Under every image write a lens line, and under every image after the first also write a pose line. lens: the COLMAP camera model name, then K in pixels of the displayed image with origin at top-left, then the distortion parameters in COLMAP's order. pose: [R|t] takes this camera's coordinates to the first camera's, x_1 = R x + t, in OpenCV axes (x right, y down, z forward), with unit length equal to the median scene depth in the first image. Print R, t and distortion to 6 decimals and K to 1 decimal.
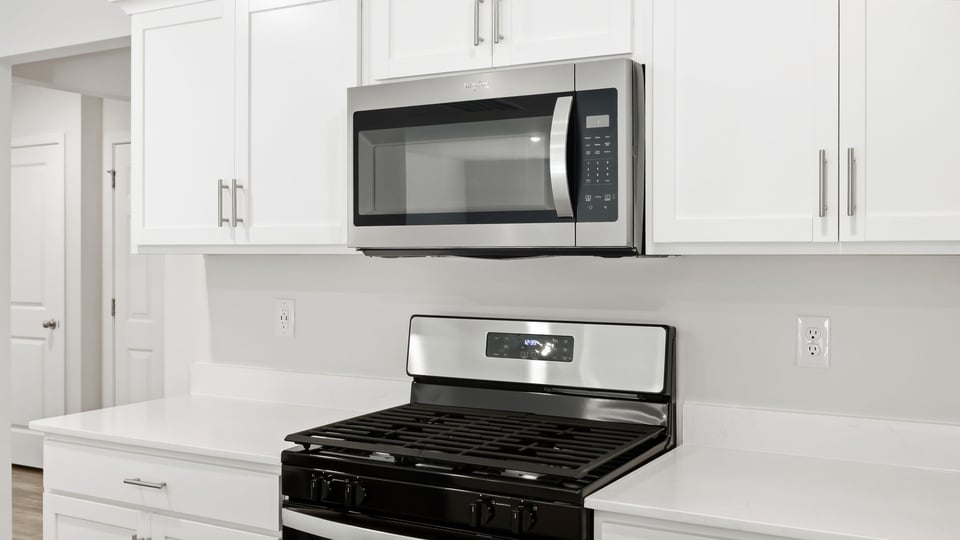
lens RADIAL K [[948.9, 0, 466.2], [0, 948.9, 264.1], [0, 0, 1]] dist [-0.008586, 0.001534]
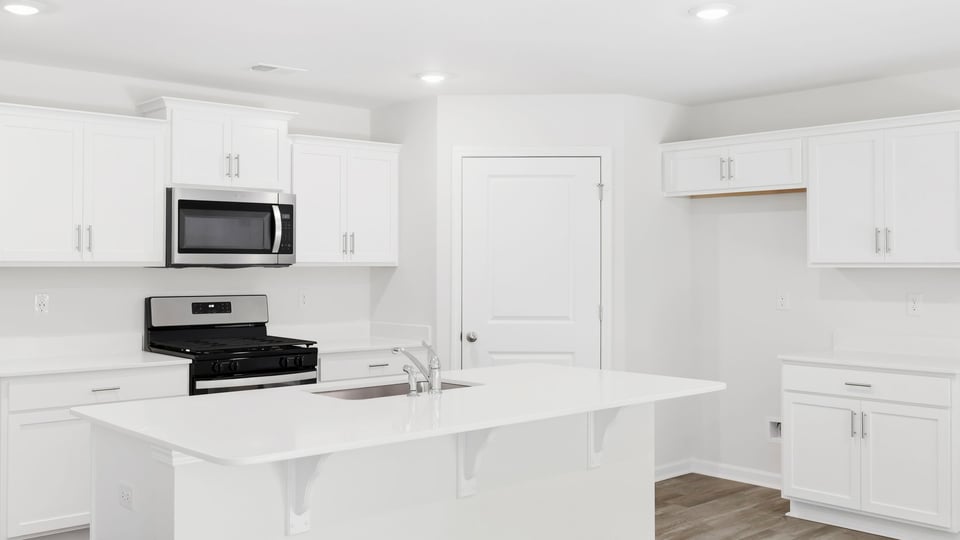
lens RADIAL K [[948.9, 0, 466.2], [0, 948.9, 264.1], [0, 0, 1]] dist [-0.008586, 0.001534]
pose [[0.336523, -0.000386, 0.941675, -1.873261], [0.006729, 0.999975, -0.001995, -0.007204], [-0.941651, 0.007008, 0.336517, -0.318303]]
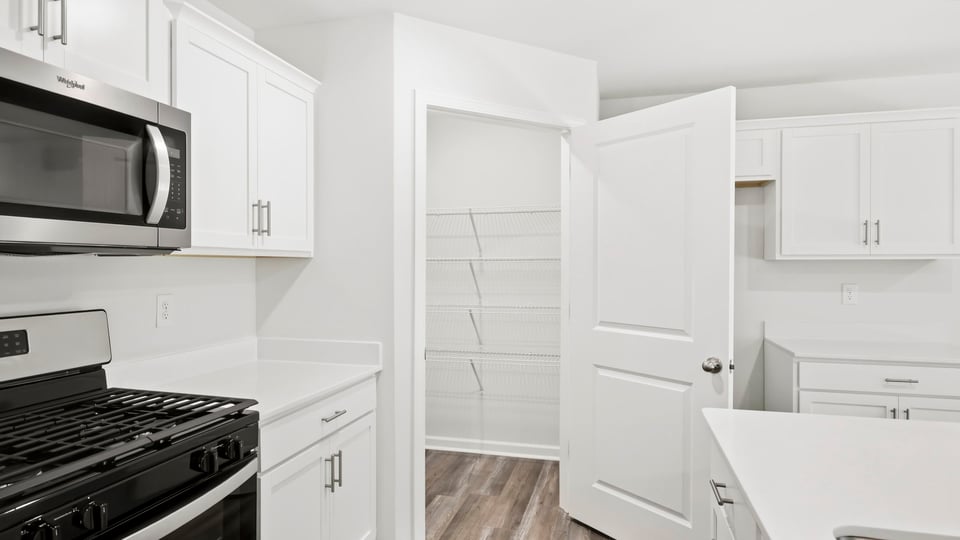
lens RADIAL K [[548.3, 0, 480.0], [0, 548.3, 270.0], [0, 0, 1]] dist [0.005357, 0.000440]
pose [[-0.240359, -0.008937, 0.970643, -0.604066], [0.006704, 0.999918, 0.010867, 0.006569], [-0.970661, 0.009119, -0.240279, 0.655427]]
